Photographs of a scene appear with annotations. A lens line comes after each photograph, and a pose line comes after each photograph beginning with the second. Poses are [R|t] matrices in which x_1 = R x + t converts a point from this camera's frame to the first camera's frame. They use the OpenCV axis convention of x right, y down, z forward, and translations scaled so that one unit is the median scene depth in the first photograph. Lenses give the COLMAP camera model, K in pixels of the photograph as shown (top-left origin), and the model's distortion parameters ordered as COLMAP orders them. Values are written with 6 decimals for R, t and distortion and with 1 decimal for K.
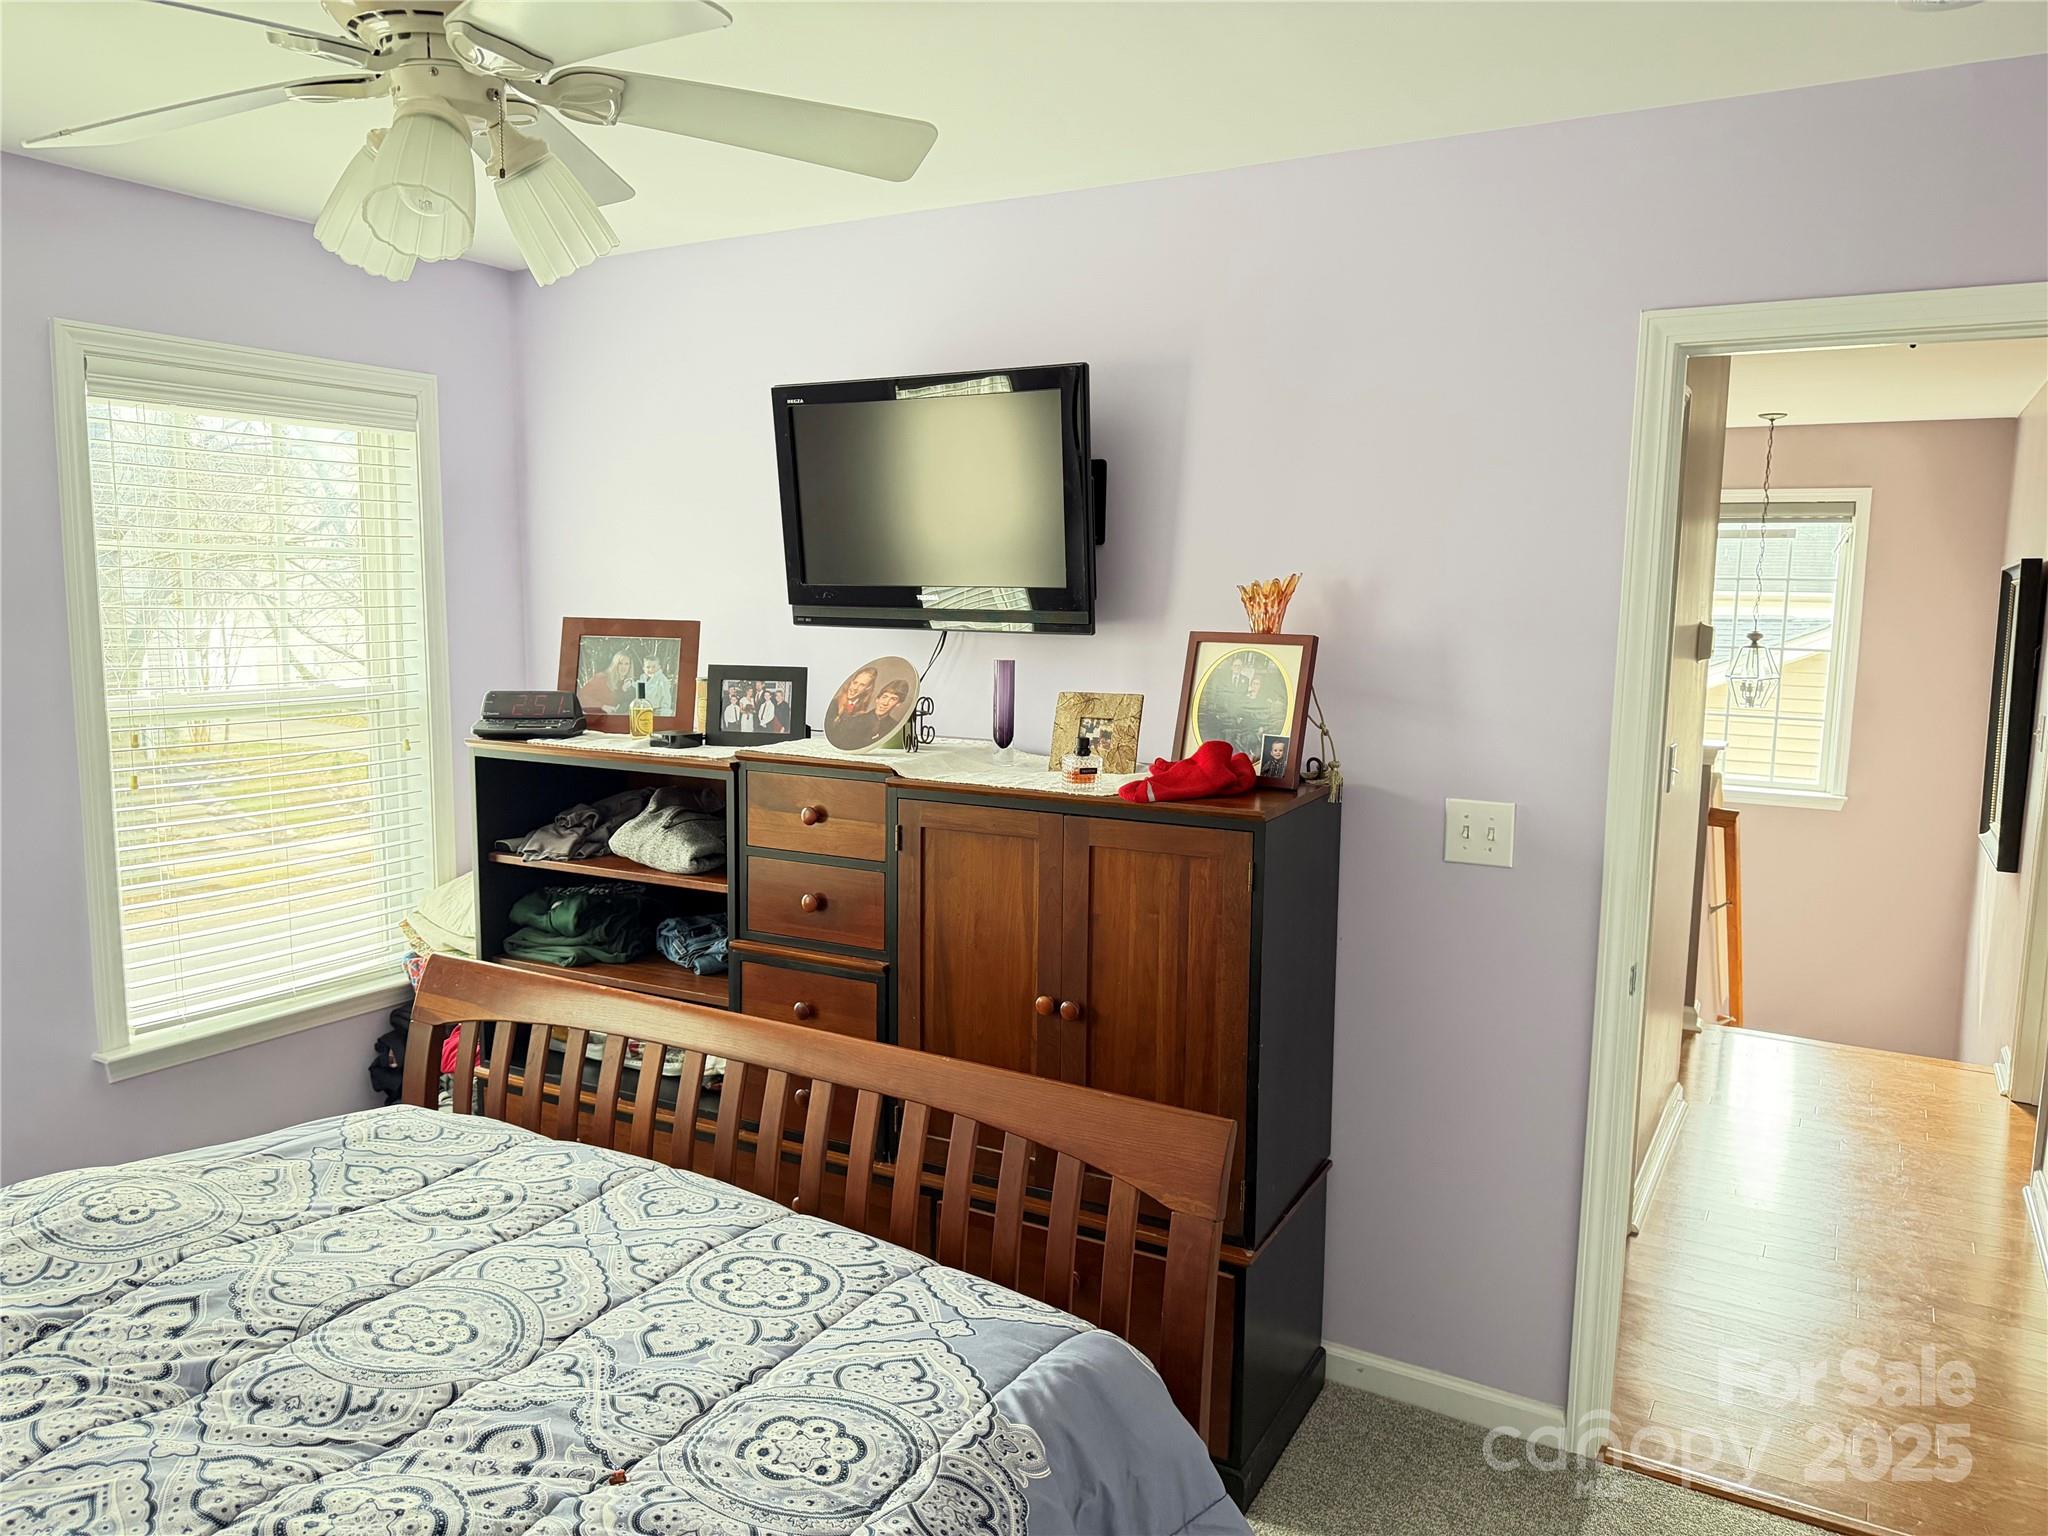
lens RADIAL K [[1418.5, 0, 1026.1], [0, 1418.5, 779.6], [0, 0, 1]] dist [0.076263, -0.098062]
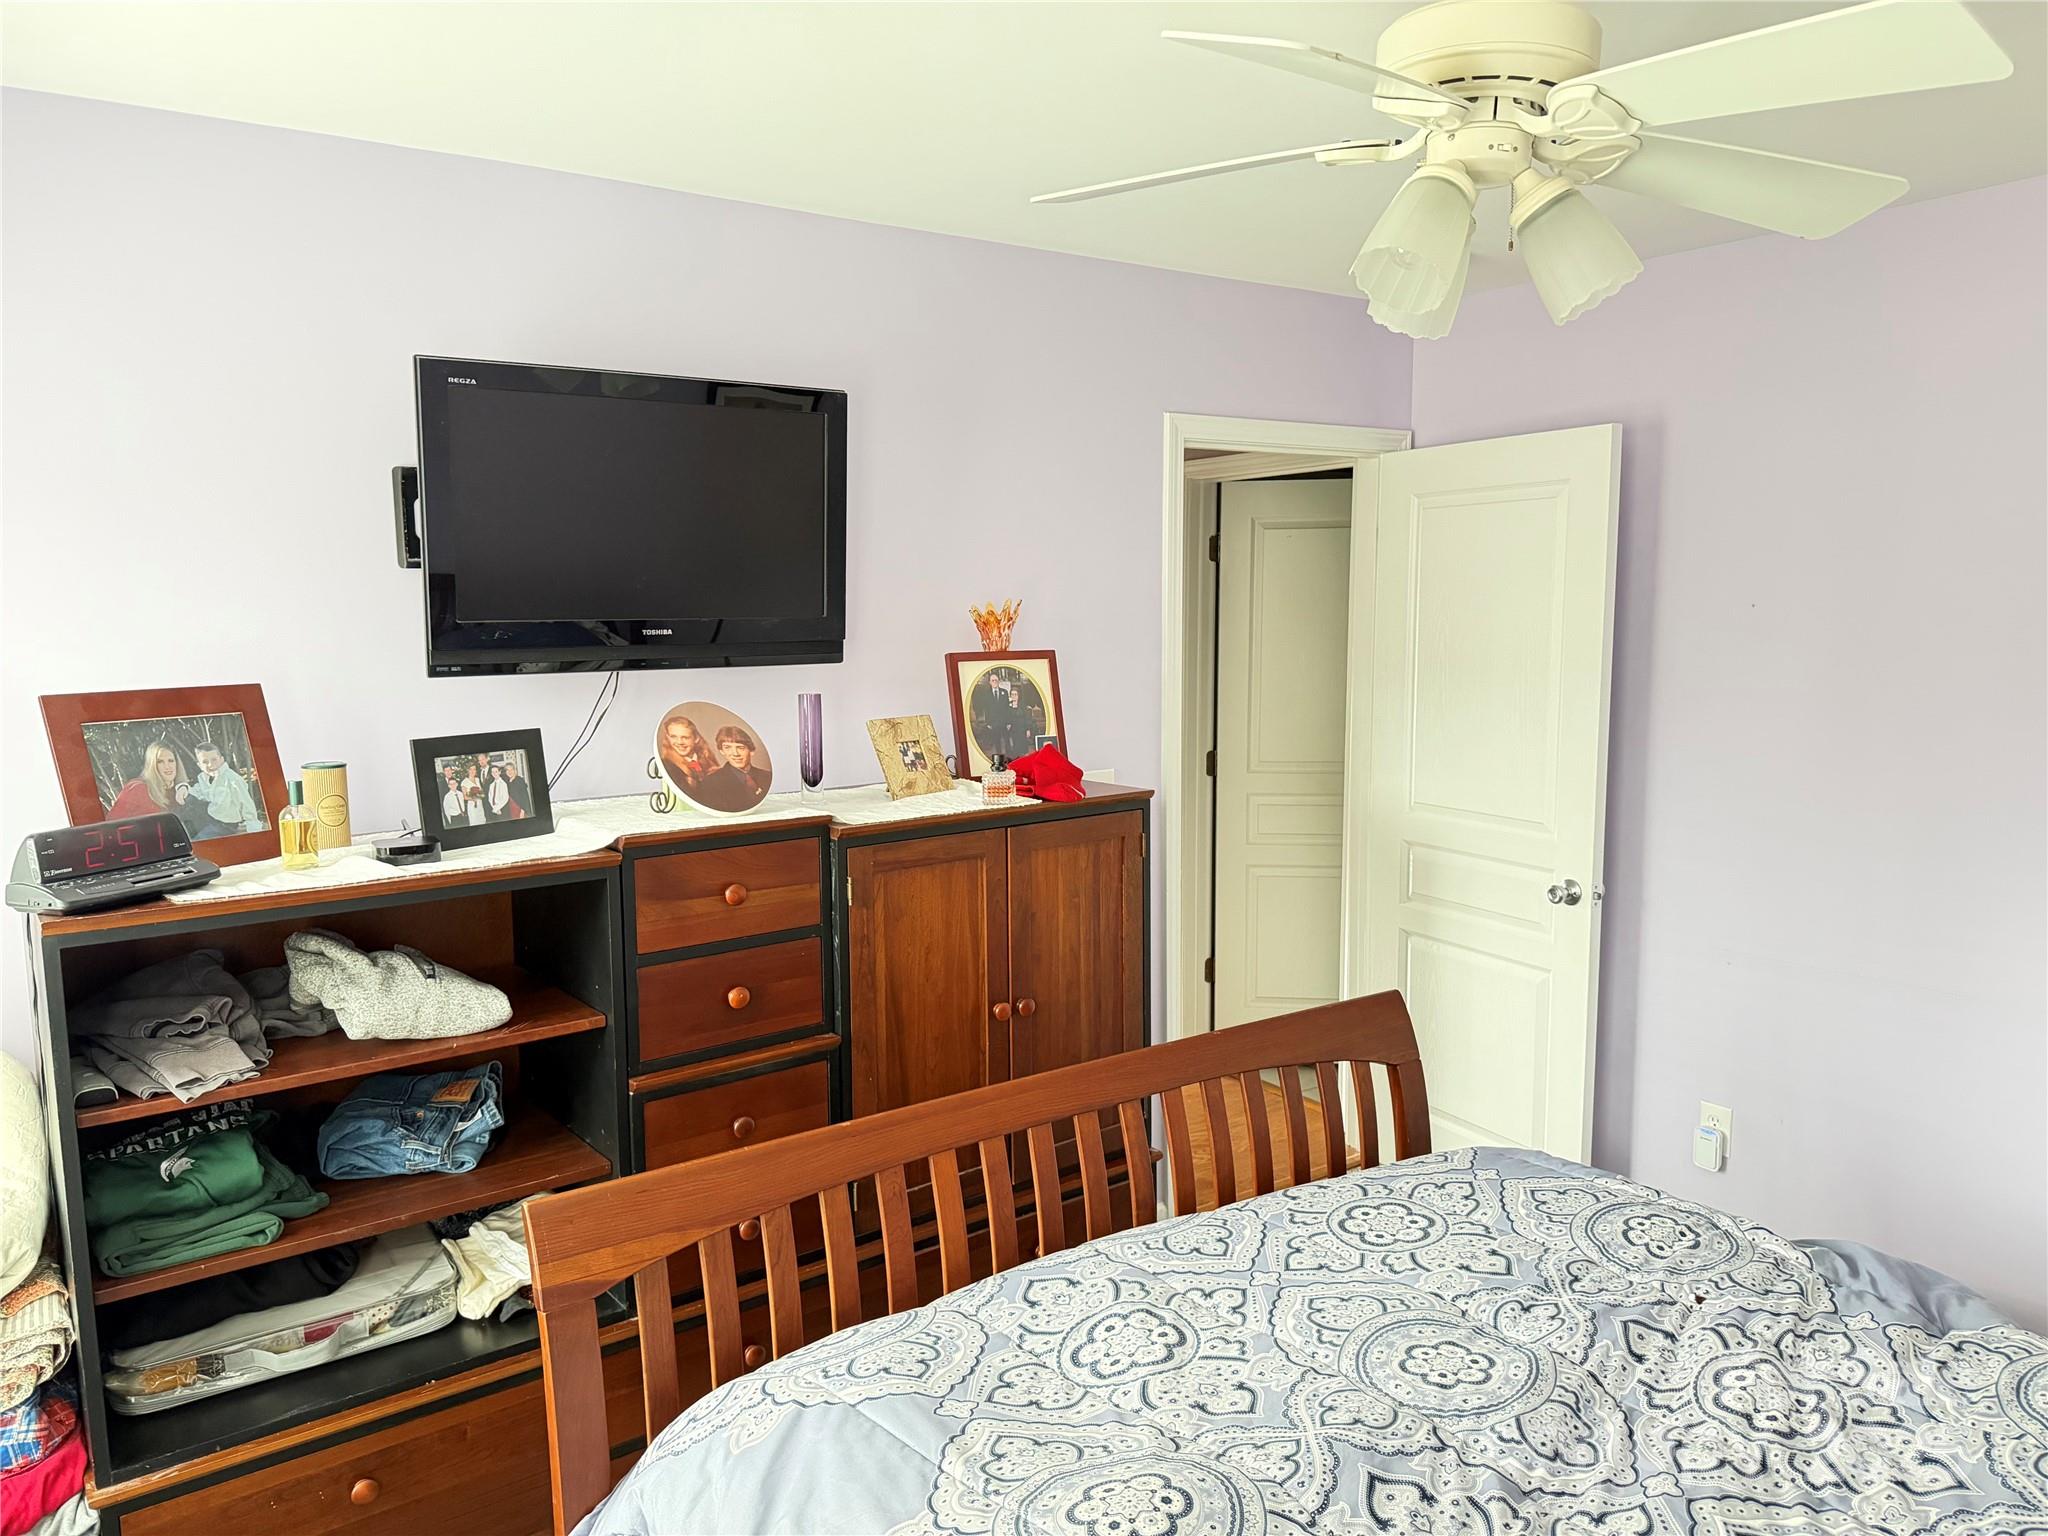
lens RADIAL K [[1418.5, 0, 1034.6], [0, 1418.5, 762.2], [0, 0, 1]] dist [0.076263, -0.098062]
pose [[0.414118, -0.118499, 0.902477, -0.748639], [0.143756, 0.987561, 0.063705, -0.071793], [-0.898799, 0.103355, 0.426002, 0.426563]]
